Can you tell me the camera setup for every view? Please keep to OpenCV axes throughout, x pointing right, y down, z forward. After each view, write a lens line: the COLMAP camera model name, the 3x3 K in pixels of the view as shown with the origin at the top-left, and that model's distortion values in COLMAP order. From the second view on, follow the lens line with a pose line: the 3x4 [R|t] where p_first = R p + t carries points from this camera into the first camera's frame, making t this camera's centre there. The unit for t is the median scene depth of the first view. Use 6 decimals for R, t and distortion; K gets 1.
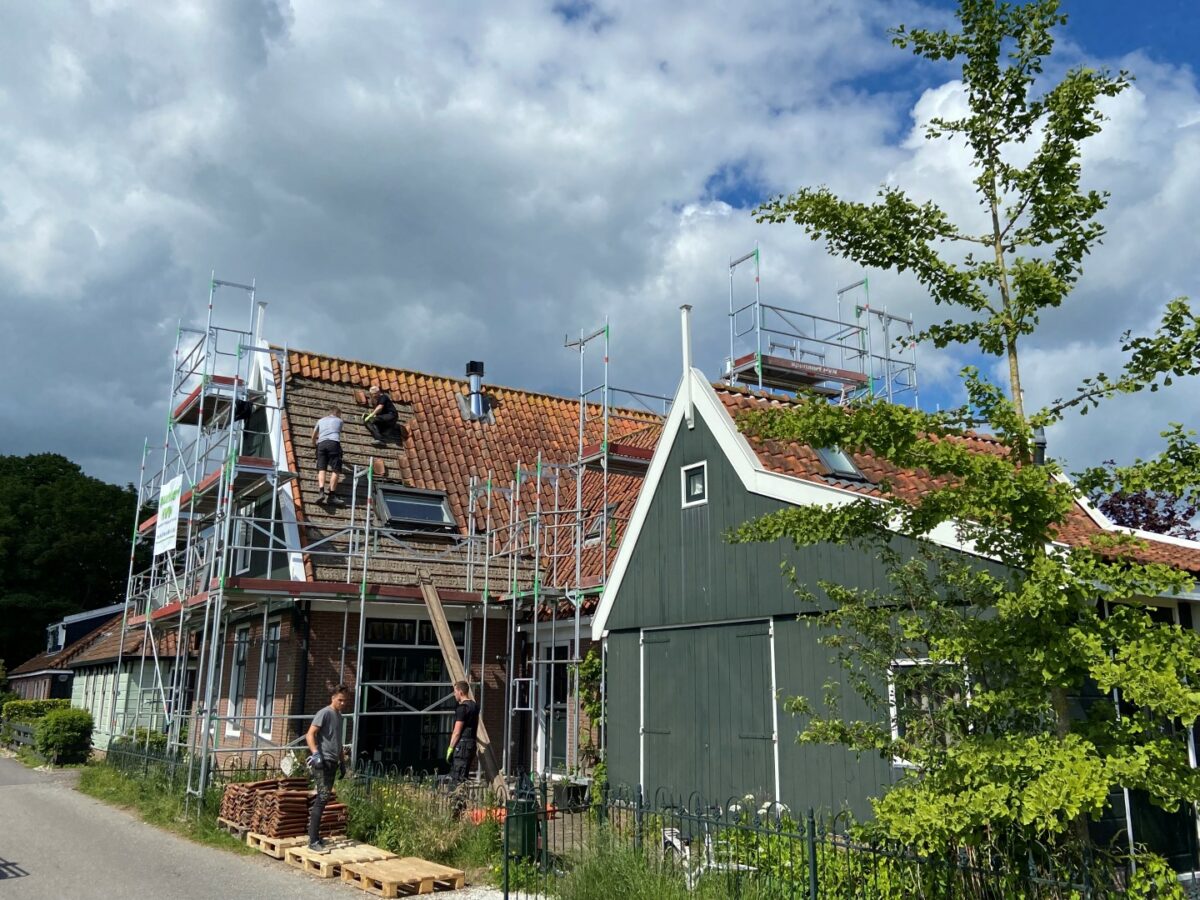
lens RADIAL K [[1052.4, 0, 606.6], [0, 1052.4, 446.7], [0, 0, 1]] dist [0.087857, -0.079317]
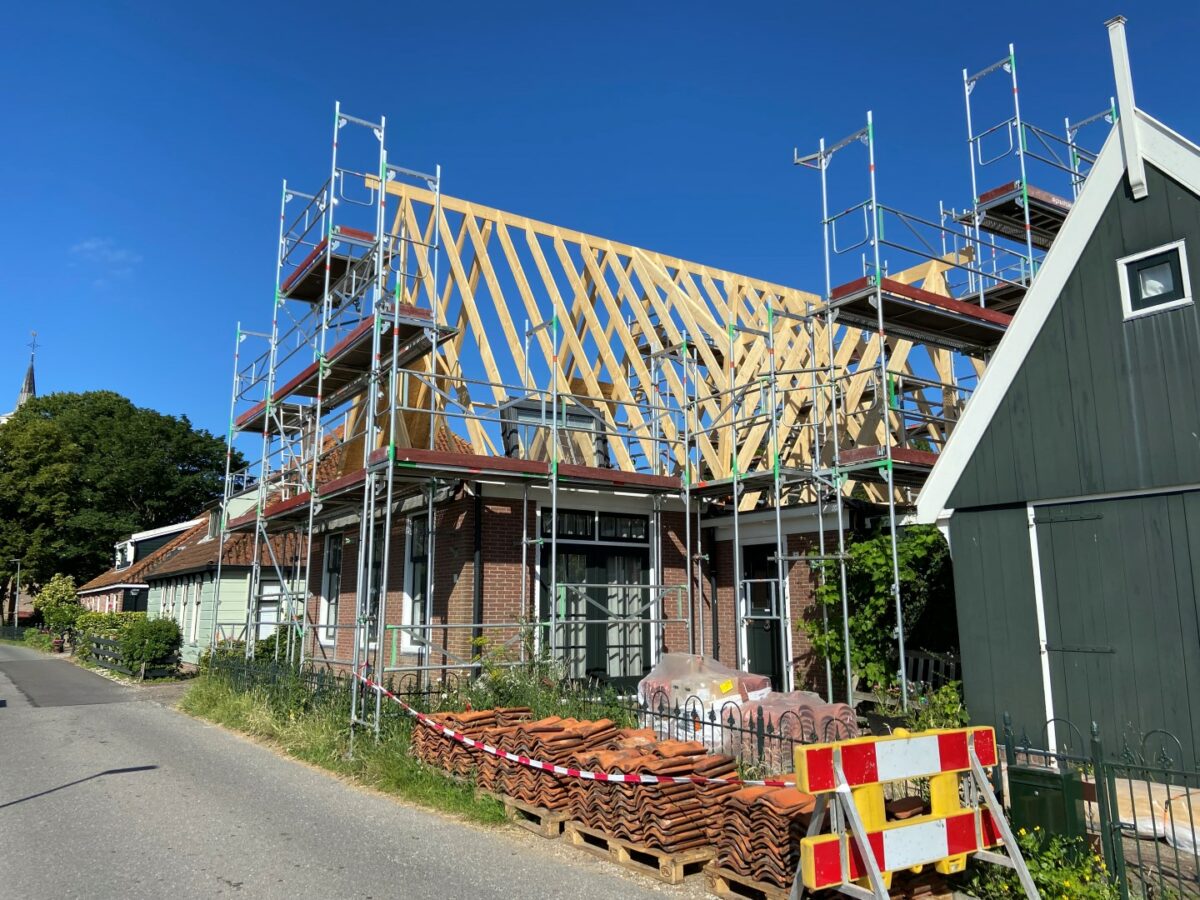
lens RADIAL K [[893.1, 0, 586.2], [0, 893.1, 439.1], [0, 0, 1]] dist [0.120008, -0.154490]
pose [[0.999930, -0.003920, 0.011125, -0.216023], [0.003428, 0.999031, 0.043877, 0.084454], [-0.011287, -0.043836, 0.998975, 0.332521]]
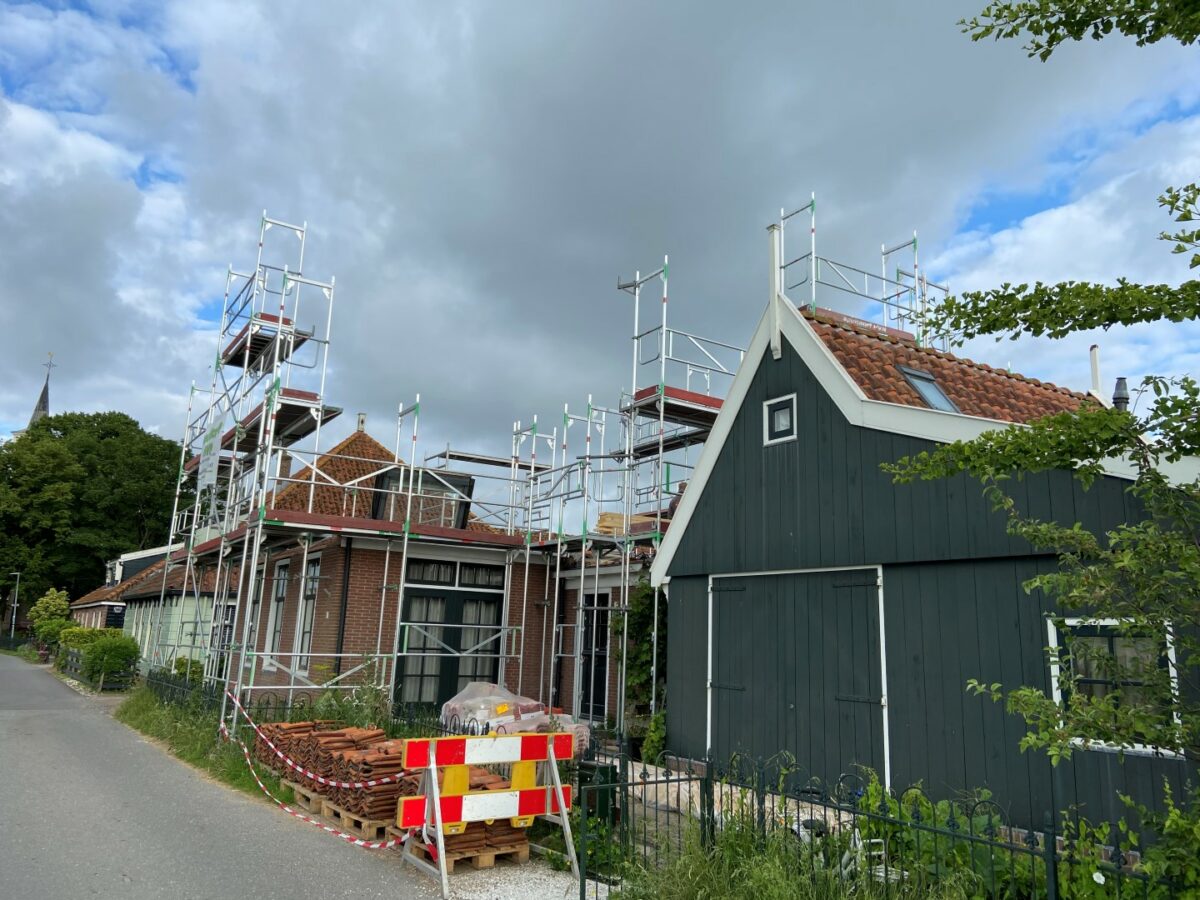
lens RADIAL K [[892.9, 0, 600.0], [0, 892.9, 450.0], [0, 0, 1]] dist [0.125160, -0.154594]
pose [[0.999397, 0.034538, 0.003543, -0.057737], [-0.034607, 0.999169, 0.021532, 0.039336], [-0.002797, -0.021642, 0.999762, 0.172618]]
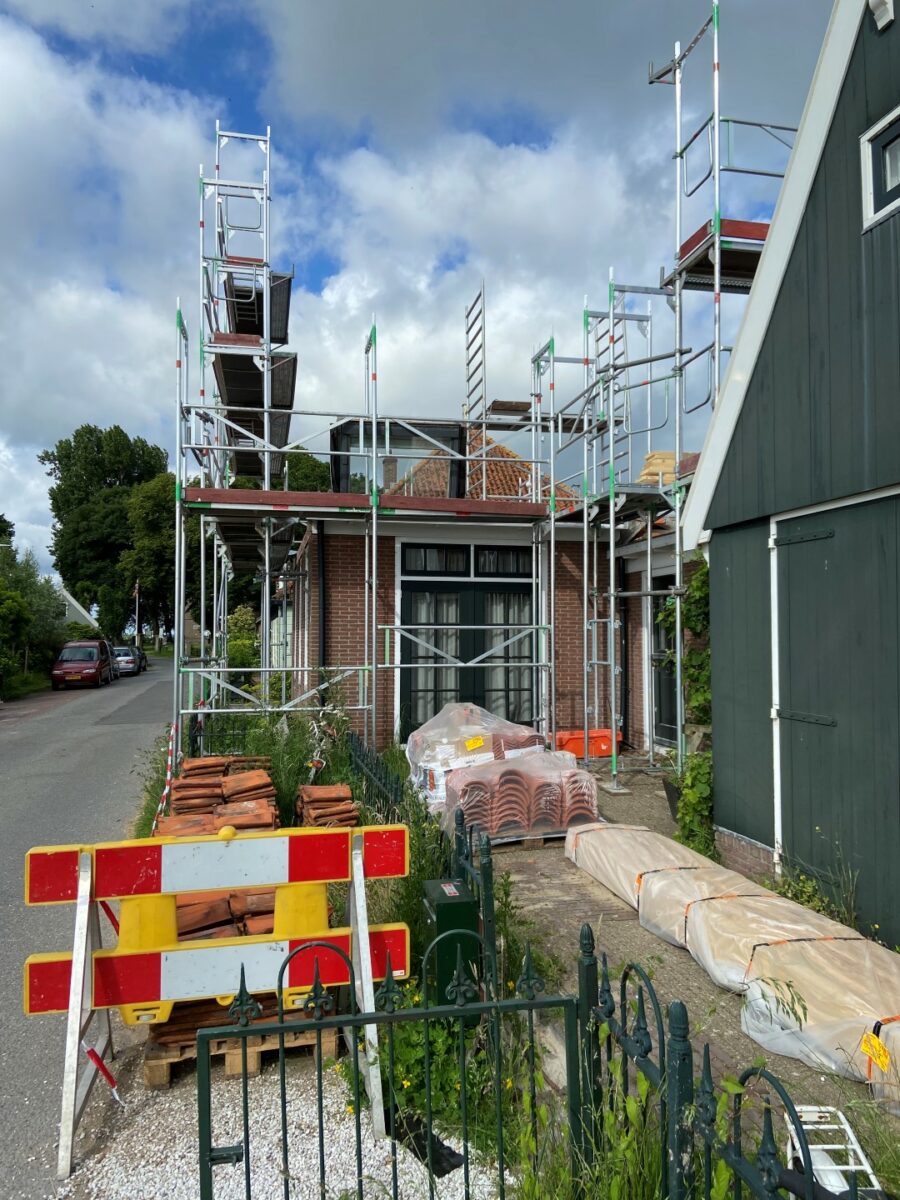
lens RADIAL K [[892.9, 0, 455.9], [0, 892.9, 598.4], [0, 0, 1]] dist [0.125160, -0.154594]
pose [[0.939073, -0.019916, -0.343141, 0.031529], [0.083799, 0.981462, 0.172368, 0.100534], [0.333347, -0.190621, 0.923333, 0.444767]]
